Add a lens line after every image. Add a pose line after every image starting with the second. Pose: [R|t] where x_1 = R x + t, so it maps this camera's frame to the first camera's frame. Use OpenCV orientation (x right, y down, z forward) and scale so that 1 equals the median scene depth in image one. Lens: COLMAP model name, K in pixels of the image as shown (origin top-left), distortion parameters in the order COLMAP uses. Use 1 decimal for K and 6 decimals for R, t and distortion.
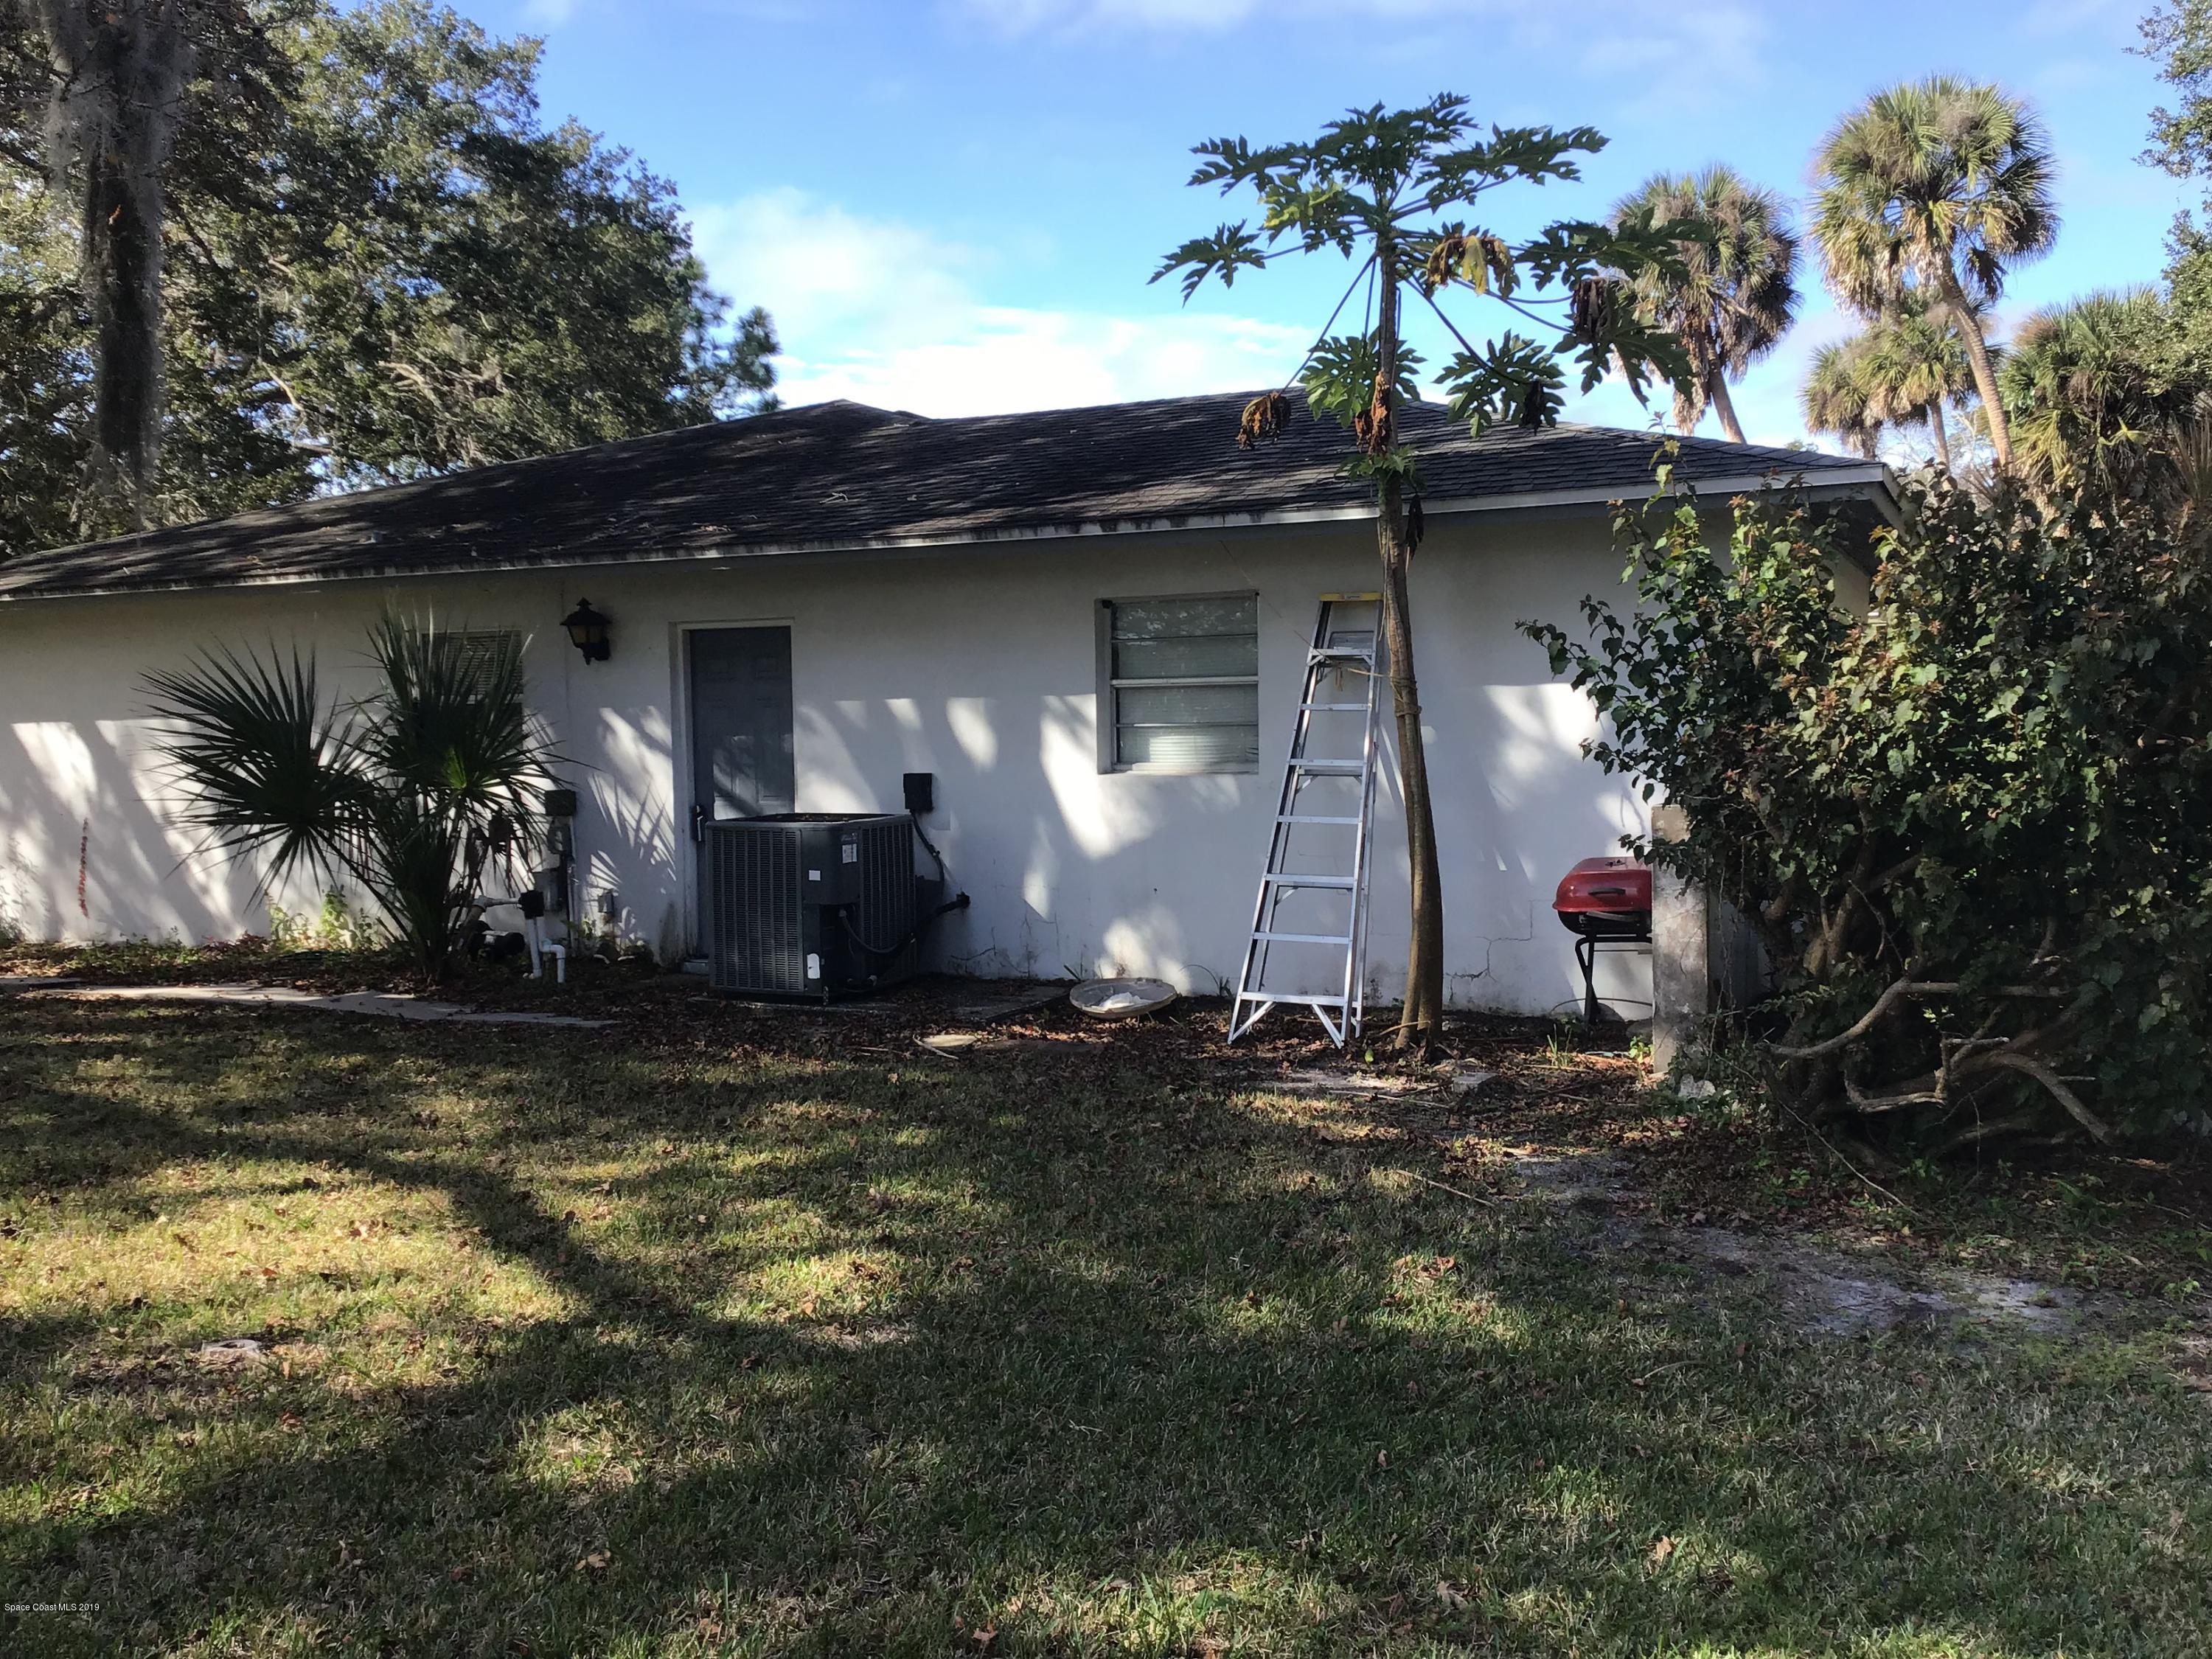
lens RADIAL K [[1959.0, 0, 1117.9], [0, 1959.0, 746.4], [0, 0, 1]] dist [0.089569, -0.150927]
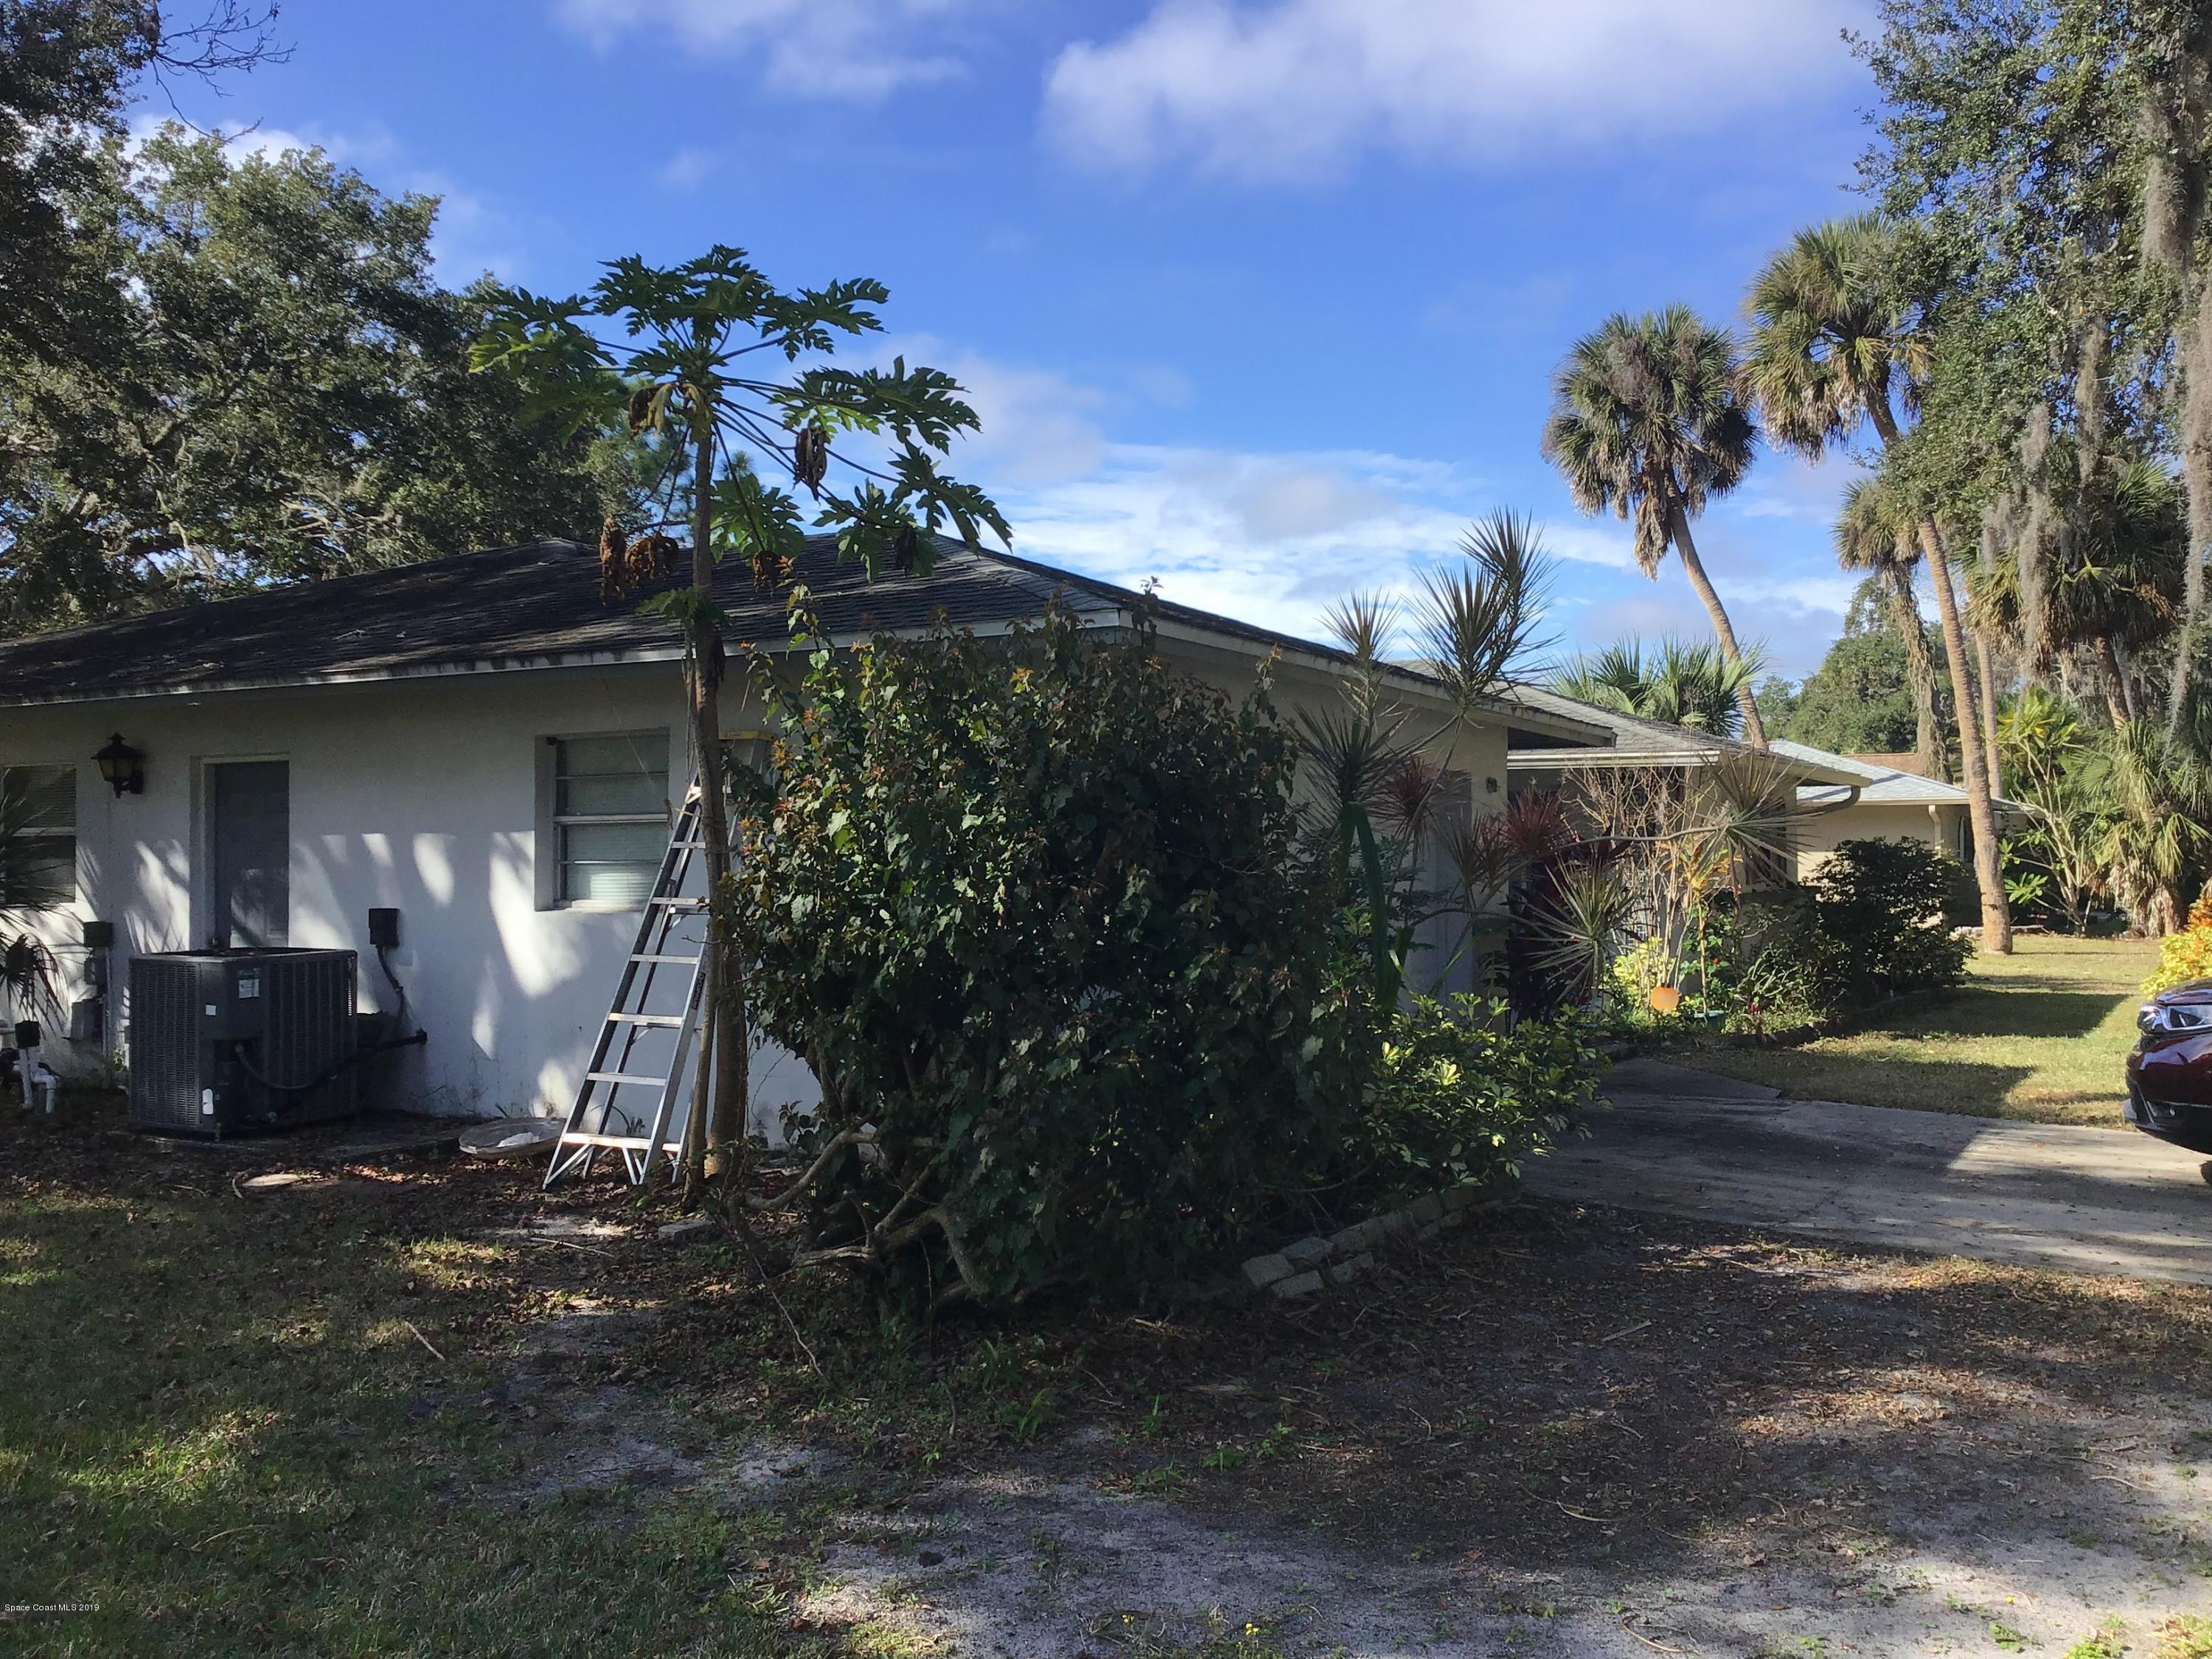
lens RADIAL K [[1959.0, 0, 1122.7], [0, 1959.0, 751.8], [0, 0, 1]] dist [0.089569, -0.150927]
pose [[0.997407, 0.004971, -0.071801, 0.337719], [-0.009629, 0.997860, -0.064679, -0.004458], [0.071326, 0.065203, 0.995320, 0.014207]]
